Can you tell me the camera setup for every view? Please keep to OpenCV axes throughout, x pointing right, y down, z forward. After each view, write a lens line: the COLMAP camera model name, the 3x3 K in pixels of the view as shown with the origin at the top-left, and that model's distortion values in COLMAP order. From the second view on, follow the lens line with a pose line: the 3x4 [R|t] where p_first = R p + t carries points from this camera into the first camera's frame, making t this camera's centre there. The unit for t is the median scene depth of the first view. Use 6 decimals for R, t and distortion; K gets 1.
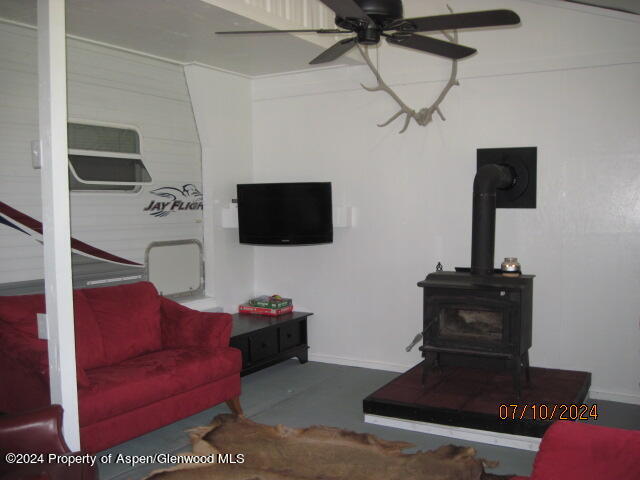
lens RADIAL K [[672.0, 0, 320.0], [0, 672.0, 240.0], [0, 0, 1]] dist [-0.075849, -0.004010]
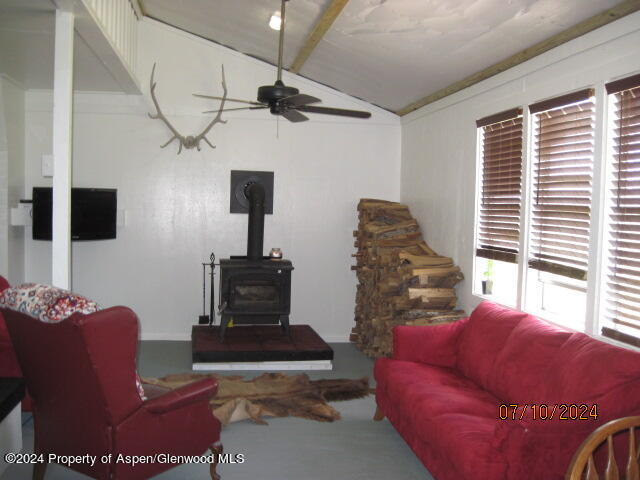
lens RADIAL K [[672.0, 0, 320.0], [0, 672.0, 240.0], [0, 0, 1]] dist [-0.075849, -0.004010]
pose [[0.768687, -0.003832, 0.639613, -0.565017], [-0.000626, 0.999977, 0.006742, -0.001550], [-0.639624, -0.005583, 0.768667, -0.198321]]
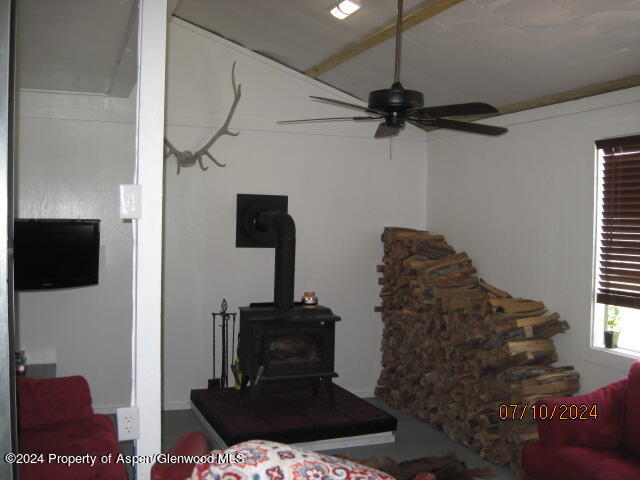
lens RADIAL K [[672.0, 0, 320.0], [0, 672.0, 240.0], [0, 0, 1]] dist [-0.075849, -0.004010]
pose [[0.616321, -0.001786, 0.787493, -0.618327], [0.014513, 0.999853, -0.009091, -0.052809], [-0.787361, 0.017032, 0.616257, 0.233012]]
